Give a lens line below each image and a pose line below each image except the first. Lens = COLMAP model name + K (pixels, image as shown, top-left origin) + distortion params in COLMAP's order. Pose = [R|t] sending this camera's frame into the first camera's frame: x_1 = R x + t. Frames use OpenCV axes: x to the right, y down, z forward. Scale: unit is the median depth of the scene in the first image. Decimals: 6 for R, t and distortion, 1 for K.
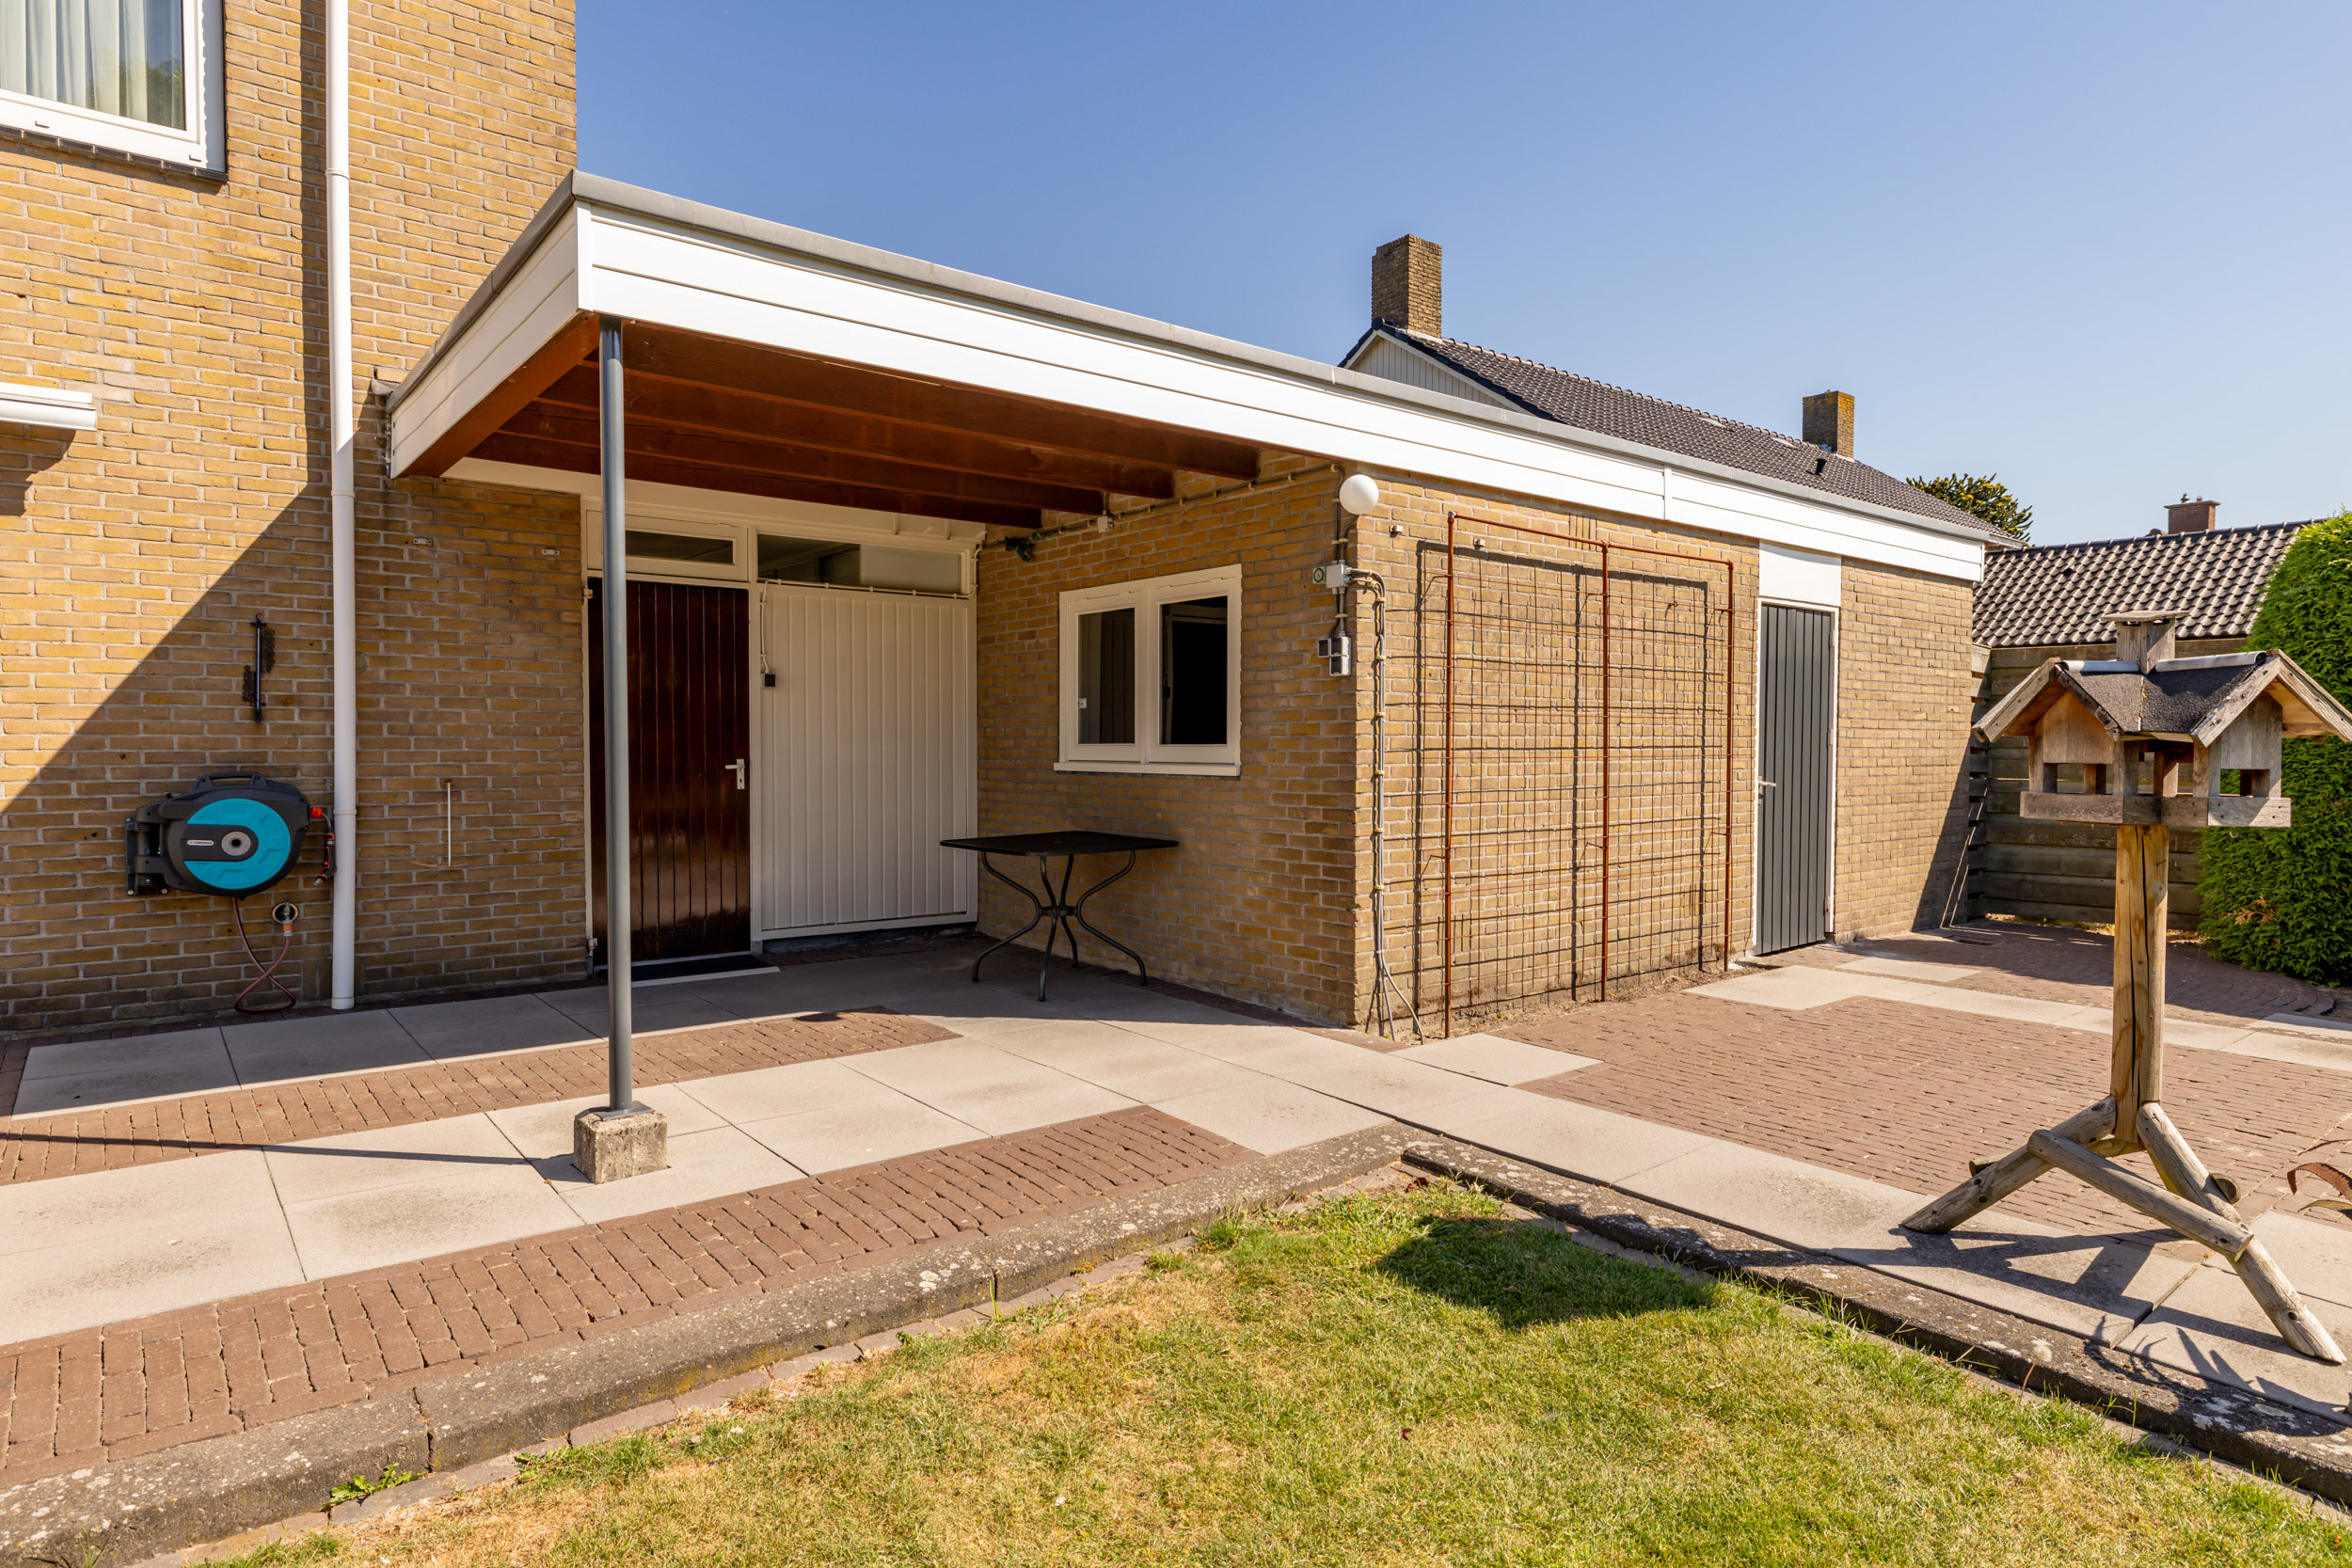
lens RADIAL K [[1319.7, 0, 1176.0], [0, 1319.7, 784.0], [0, 0, 1]] dist [-0.001539, -0.000626]
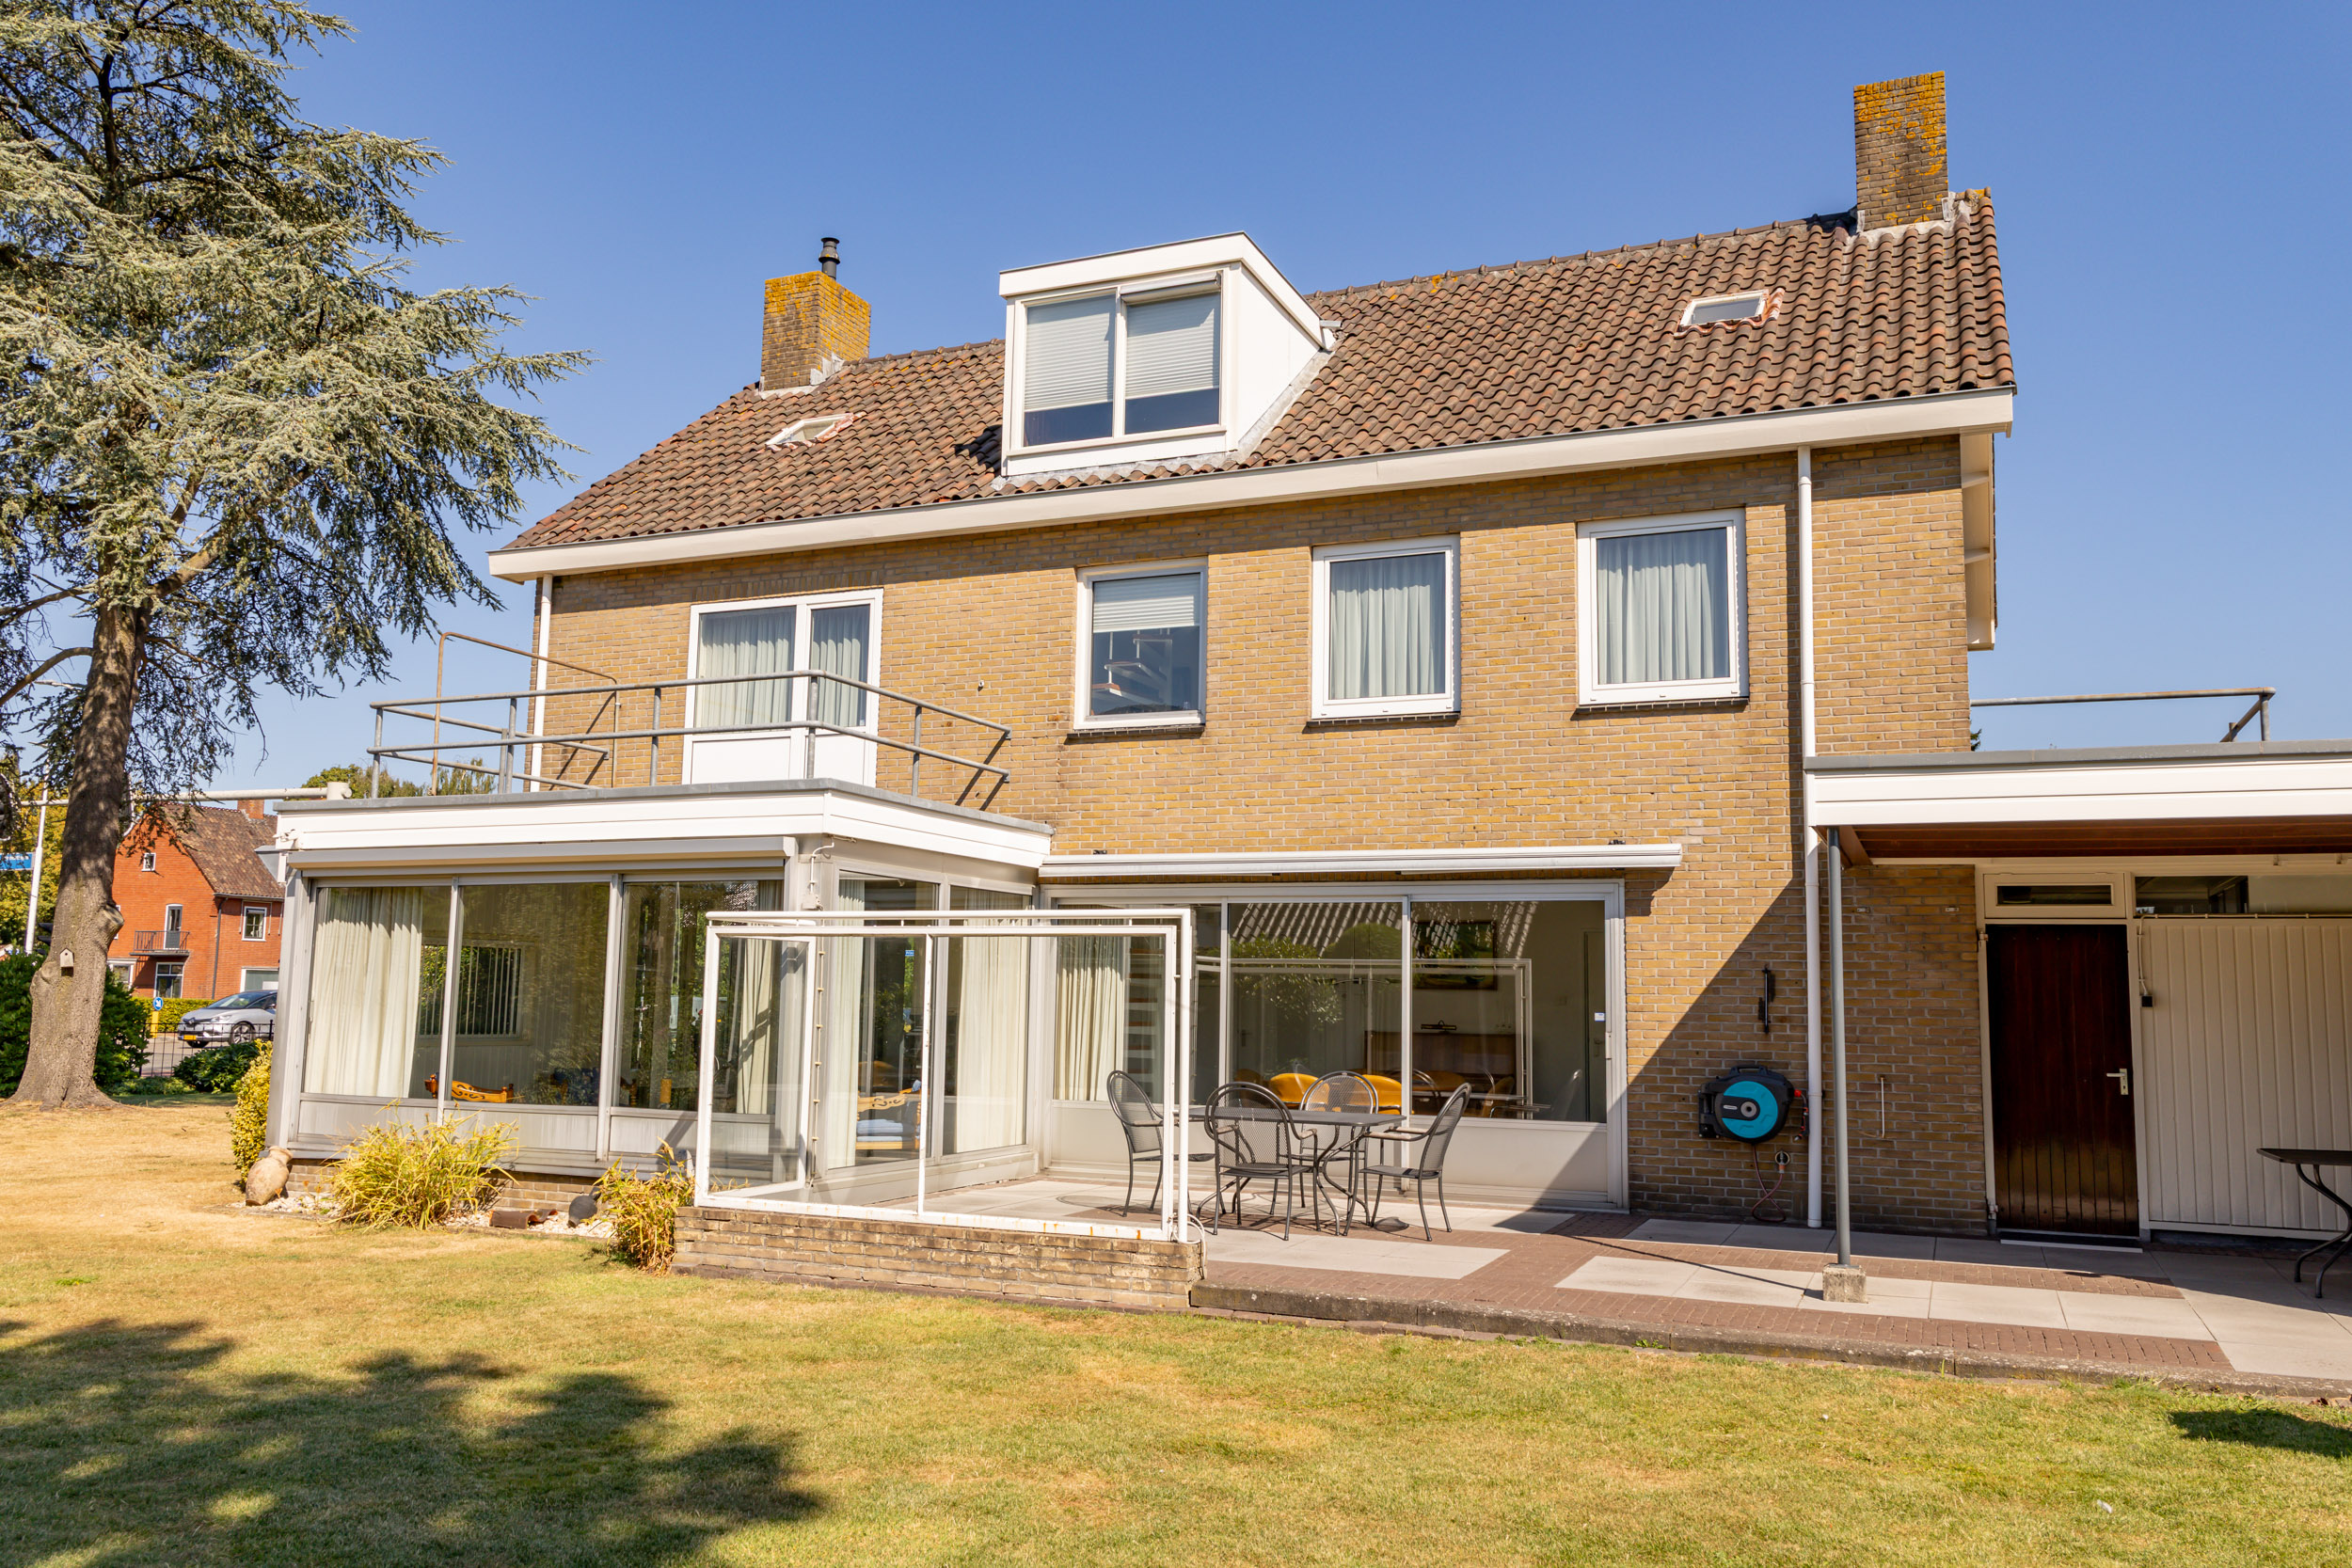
lens RADIAL K [[1768.6, 0, 1176.0], [0, 1768.6, 784.0], [0, 0, 1]] dist [0.000201, -0.001969]
pose [[0.467575, -0.102805, -0.877955, 0.853163], [-0.045824, 0.989059, -0.140220, -0.012599], [0.882765, 0.105795, 0.457748, -0.617958]]
